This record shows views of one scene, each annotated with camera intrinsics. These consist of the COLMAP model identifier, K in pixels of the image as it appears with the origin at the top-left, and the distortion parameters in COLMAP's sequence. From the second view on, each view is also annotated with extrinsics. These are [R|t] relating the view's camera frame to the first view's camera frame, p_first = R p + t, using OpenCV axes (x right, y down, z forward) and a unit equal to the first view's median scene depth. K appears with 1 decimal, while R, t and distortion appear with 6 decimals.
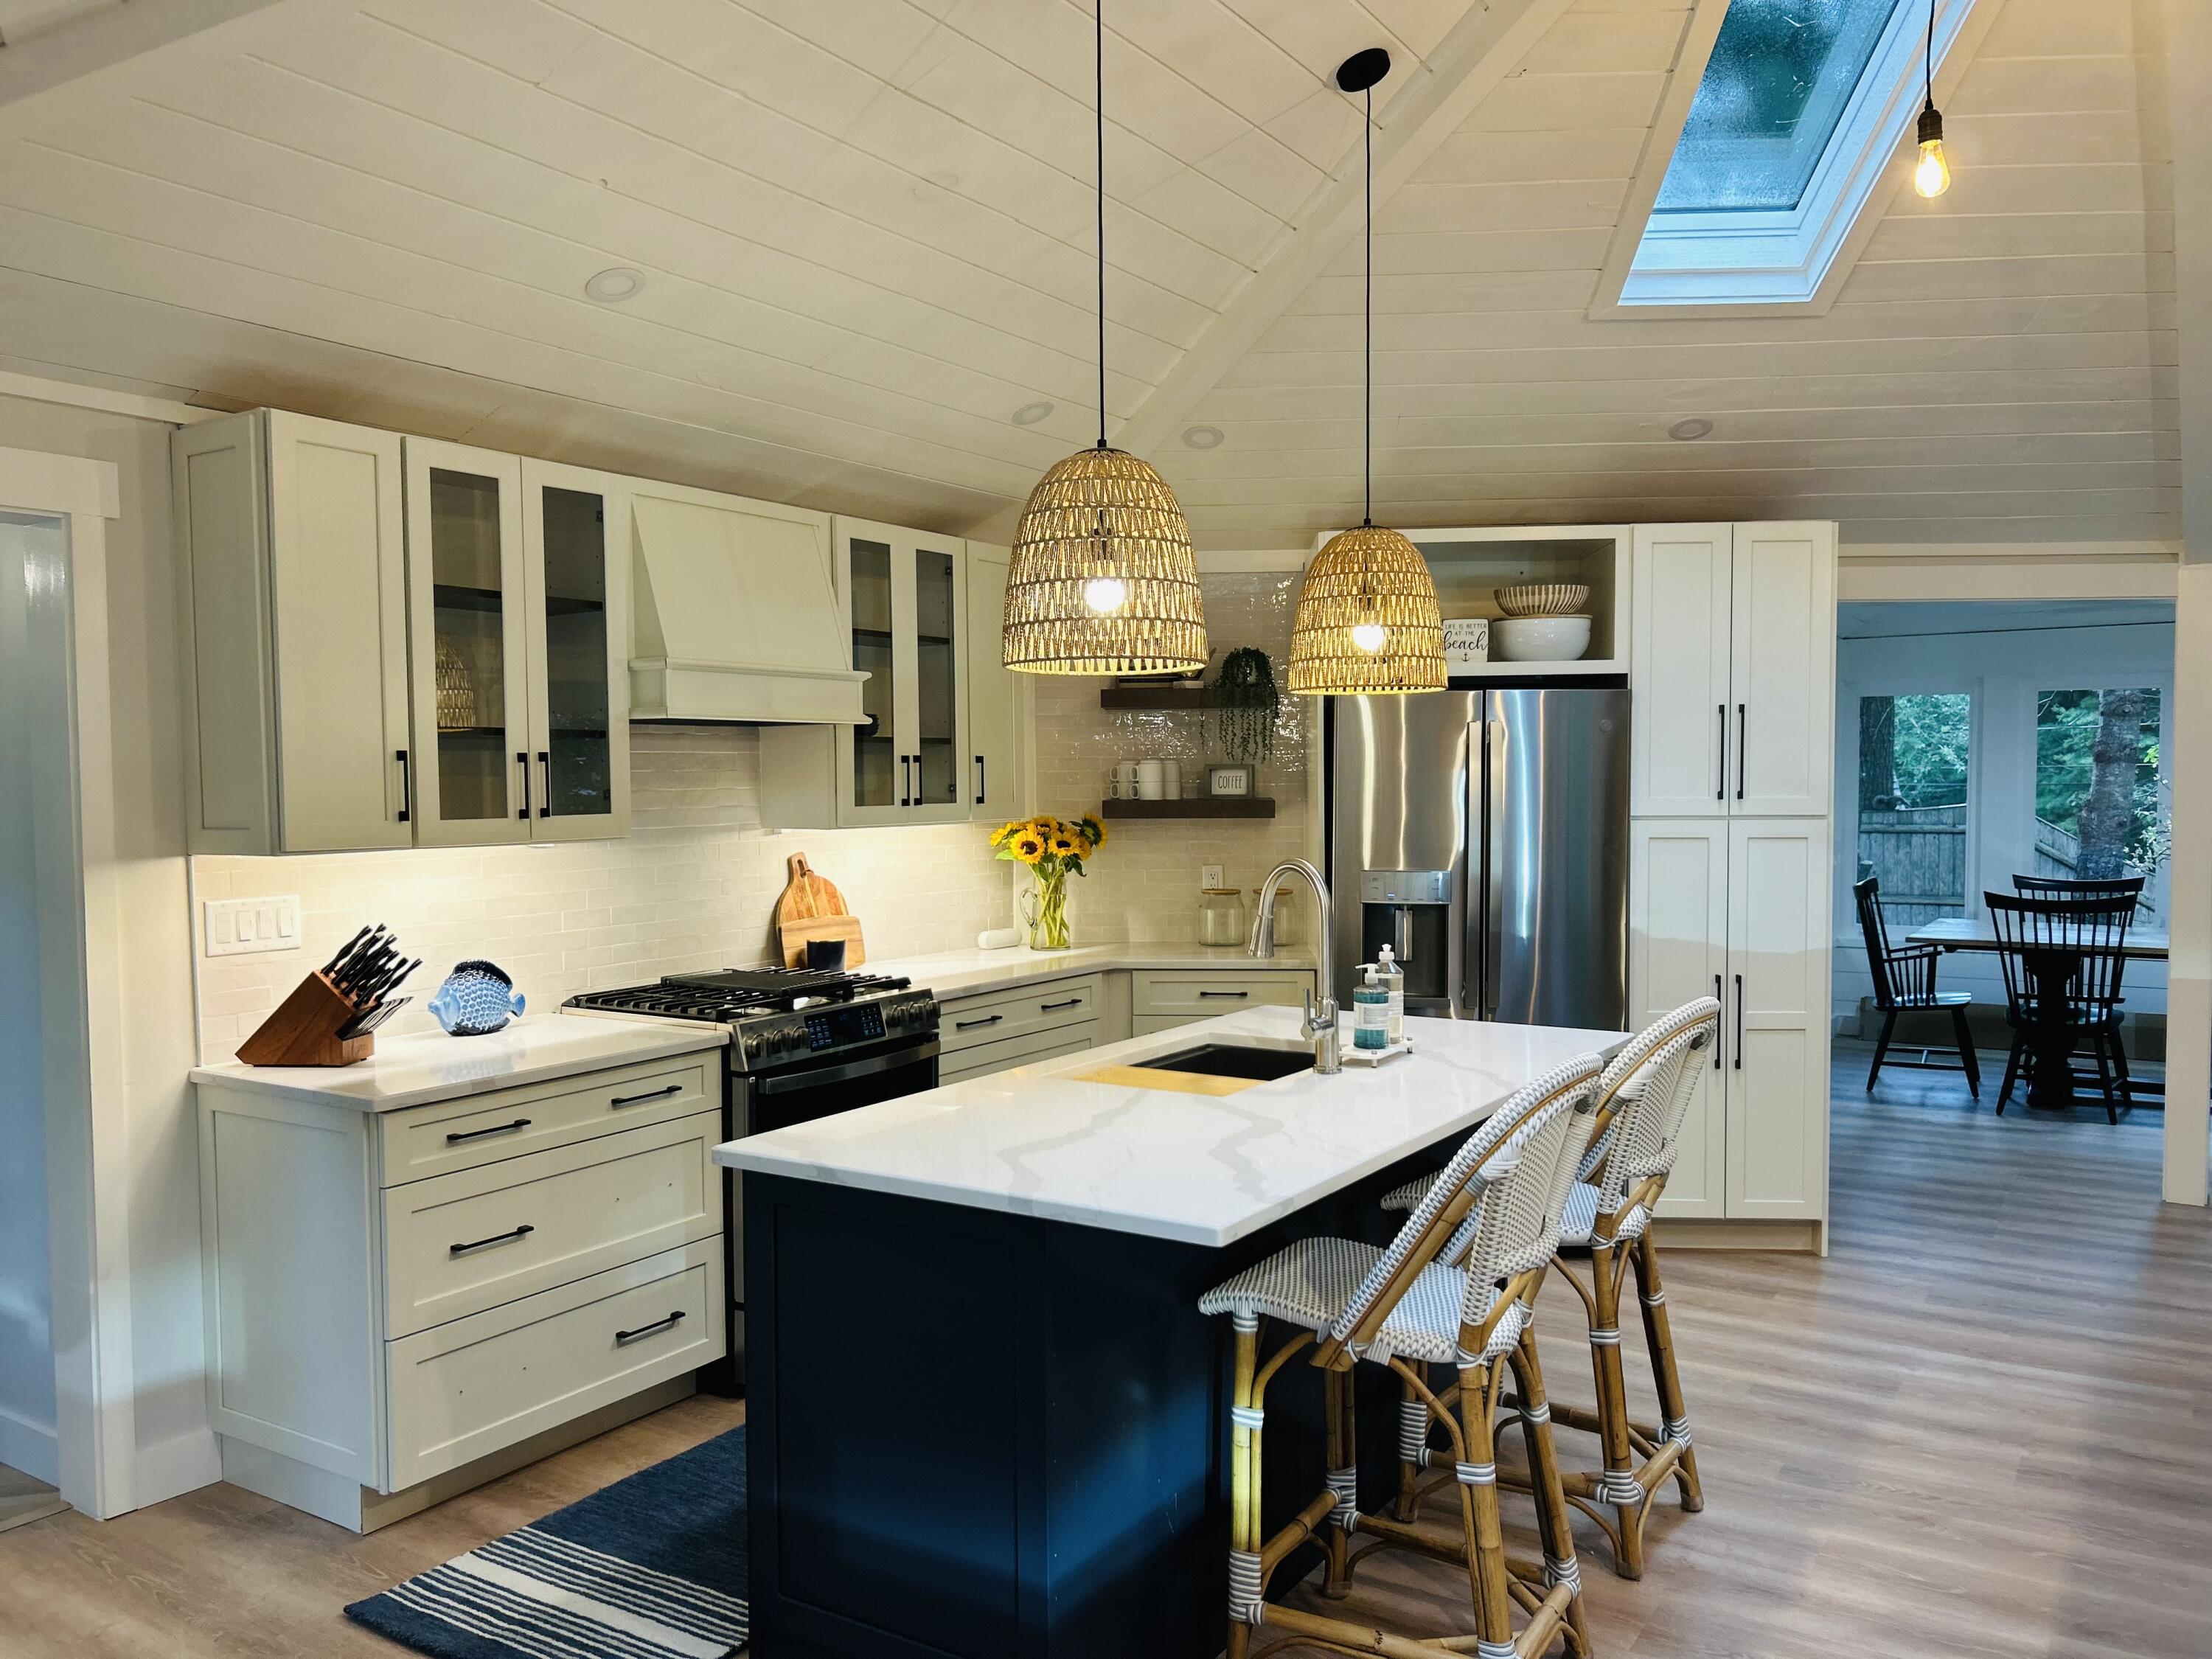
lens RADIAL K [[1670.4, 0, 1111.7], [0, 1670.4, 826.9], [0, 0, 1]] dist [0.009400, 0.001278]
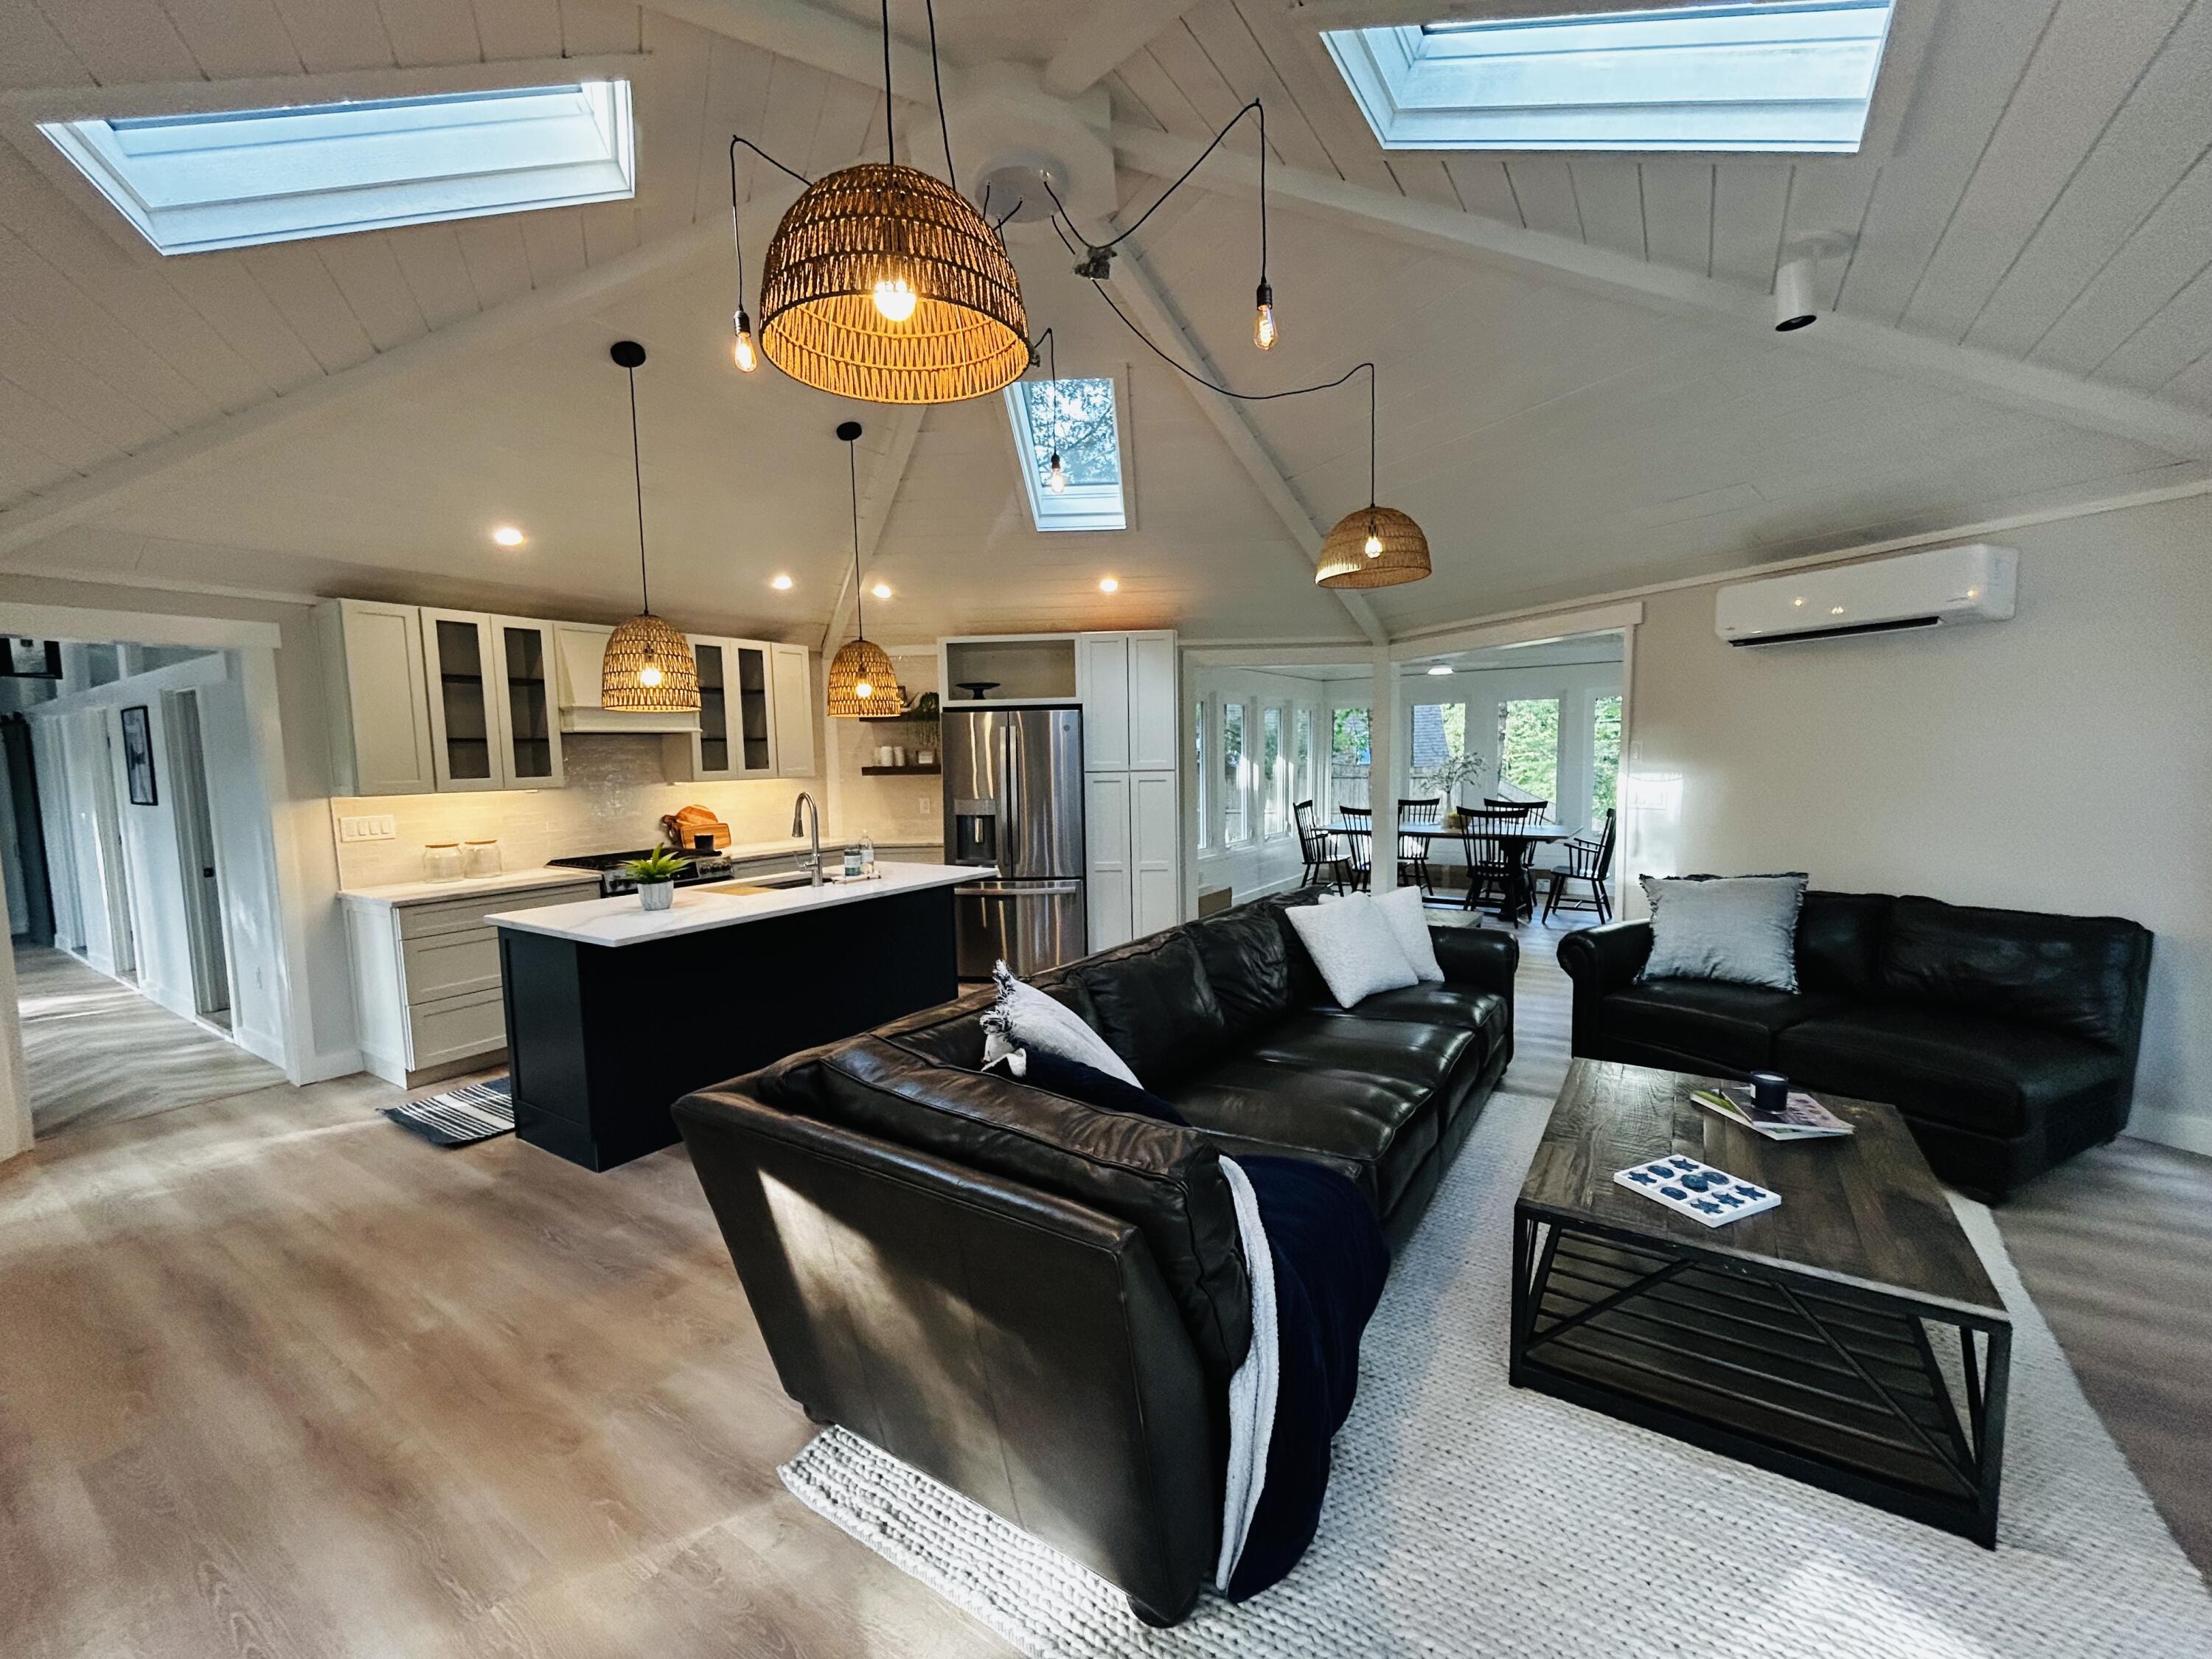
lens RADIAL K [[892.6, 0, 1102.9], [0, 892.6, 836.5], [0, 0, 1]] dist [-0.002154, -0.000324]
pose [[0.999639, -0.013628, -0.023136, 0.458862], [0.014995, 0.998085, 0.060010, 0.011514], [0.022274, -0.060335, 0.997930, -0.161194]]
